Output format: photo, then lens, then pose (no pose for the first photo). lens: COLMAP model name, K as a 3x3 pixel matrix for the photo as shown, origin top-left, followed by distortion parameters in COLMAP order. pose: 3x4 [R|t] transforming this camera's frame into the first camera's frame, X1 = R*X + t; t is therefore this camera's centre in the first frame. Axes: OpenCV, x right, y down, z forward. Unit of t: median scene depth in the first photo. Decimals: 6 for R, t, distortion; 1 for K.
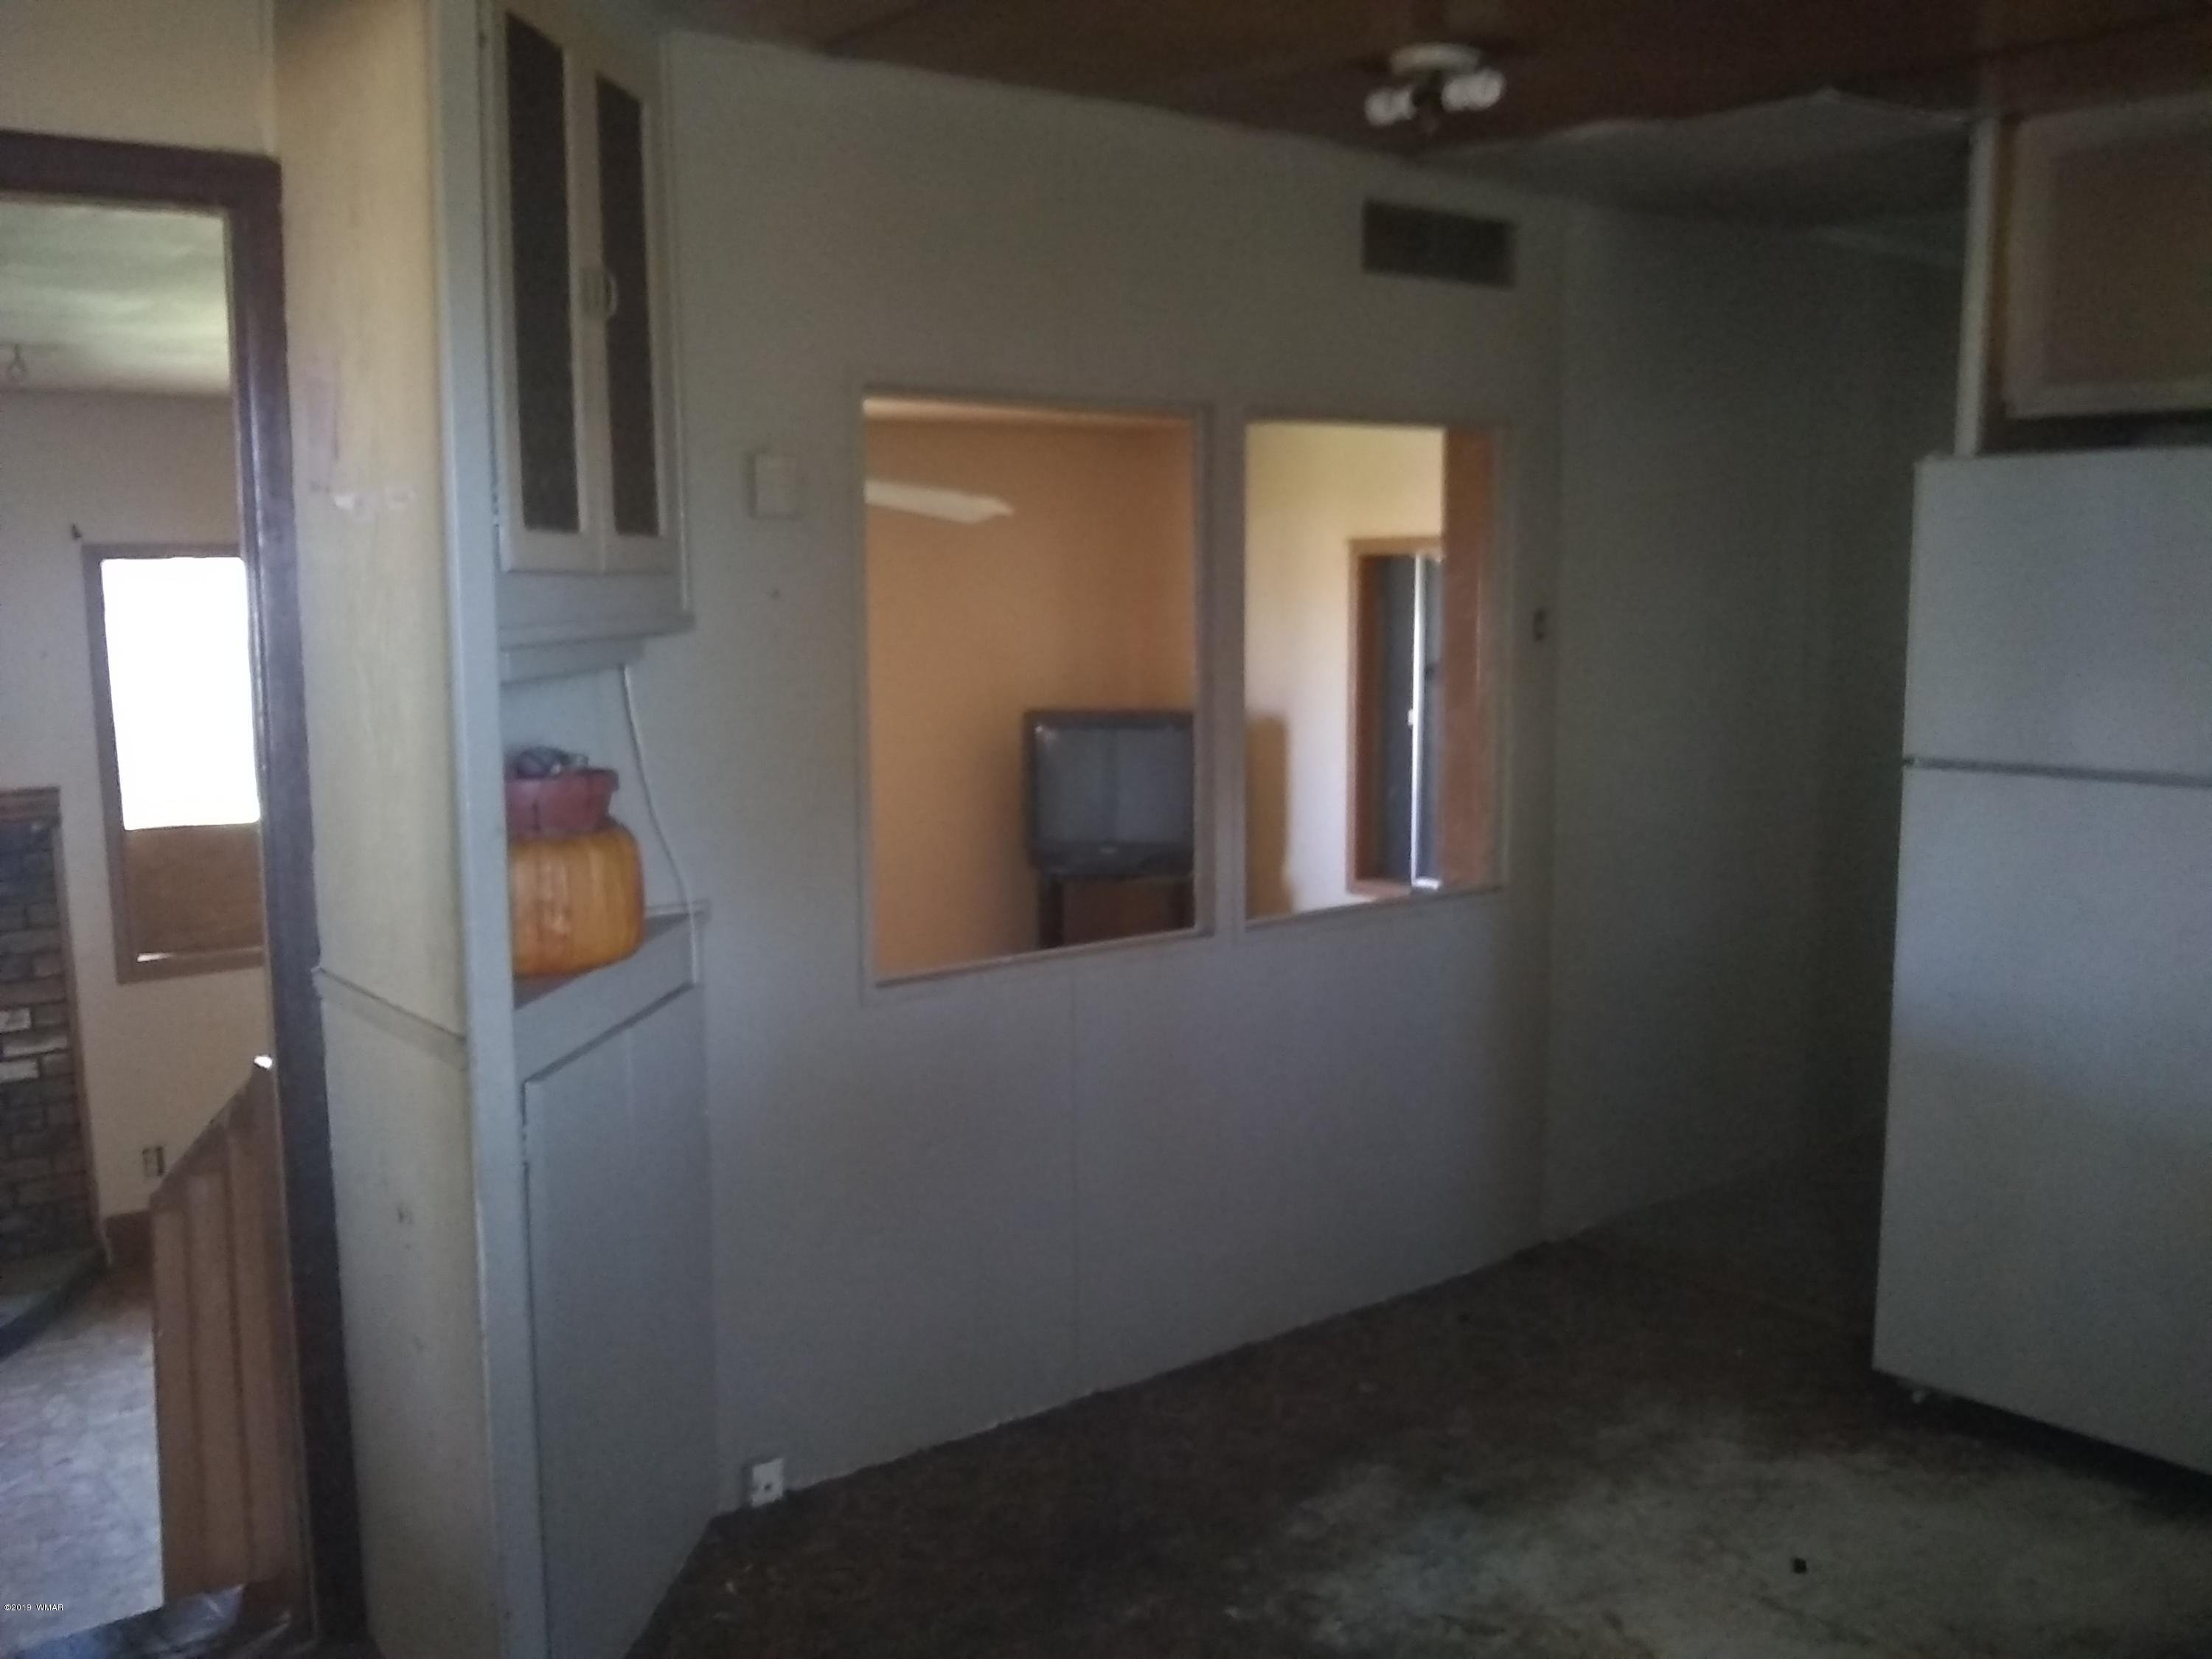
lens RADIAL K [[2006.5, 0, 1106.0], [0, 2006.5, 829.5], [0, 0, 1]] dist [0.019829, -0.099011]
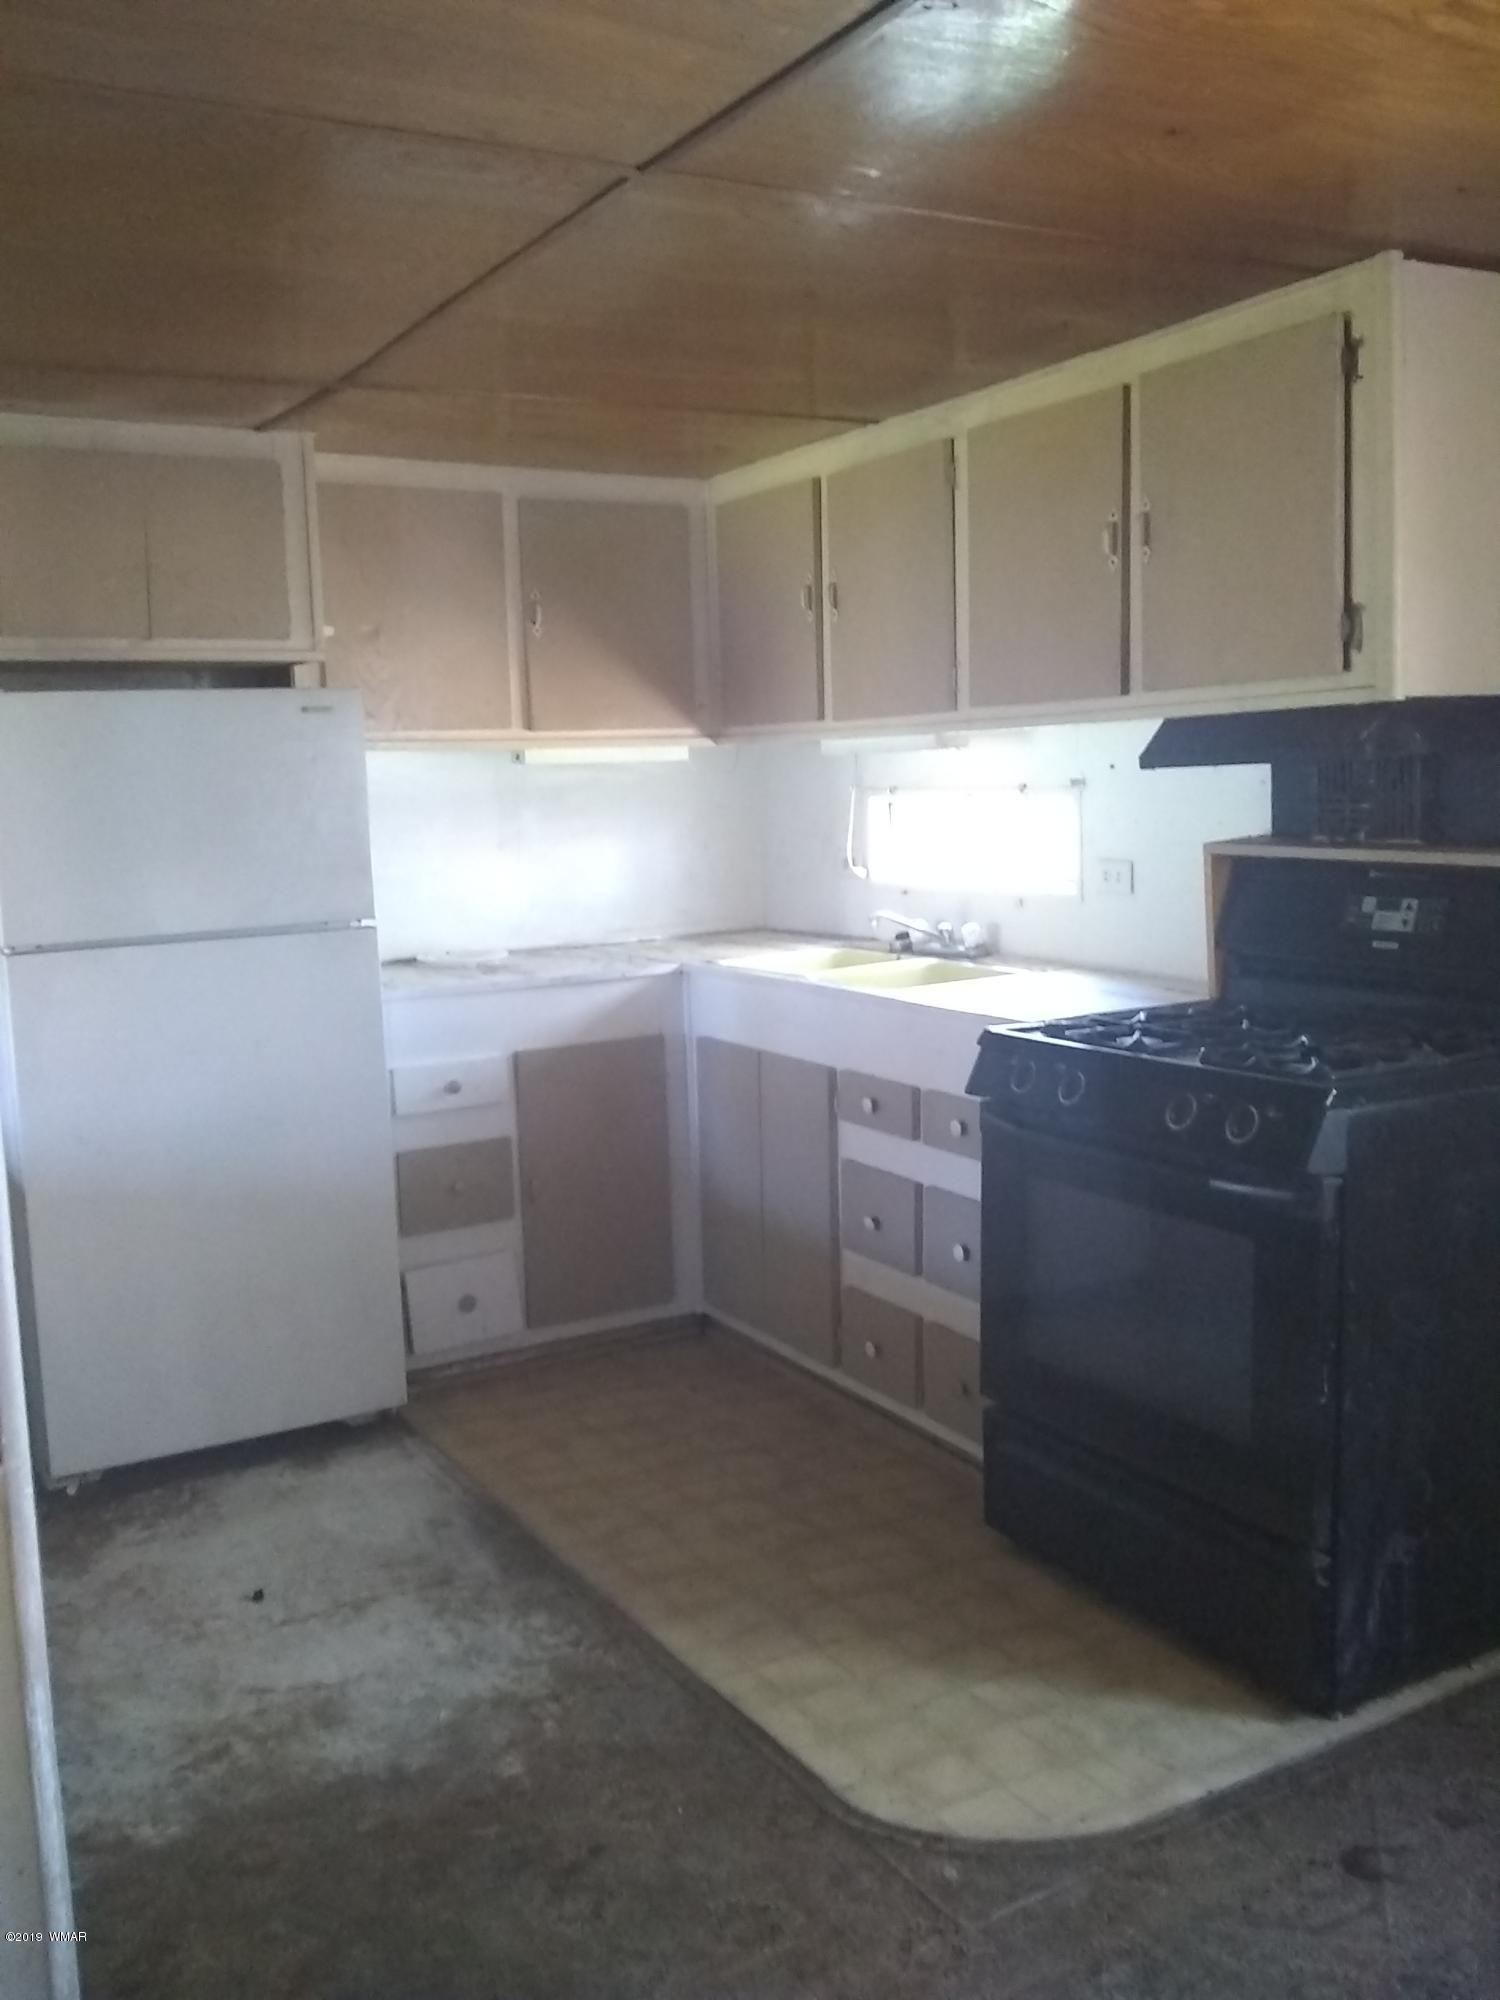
lens RADIAL K [[1807.8, 0, 750.0], [0, 1807.8, 1000.0], [0, 0, 1]] dist [0.062916, -0.232427]
pose [[0.164280, -0.130835, 0.977698, -0.635740], [0.155579, 0.982196, 0.105296, -0.057761], [-0.974067, 0.134811, 0.181711, 0.460393]]
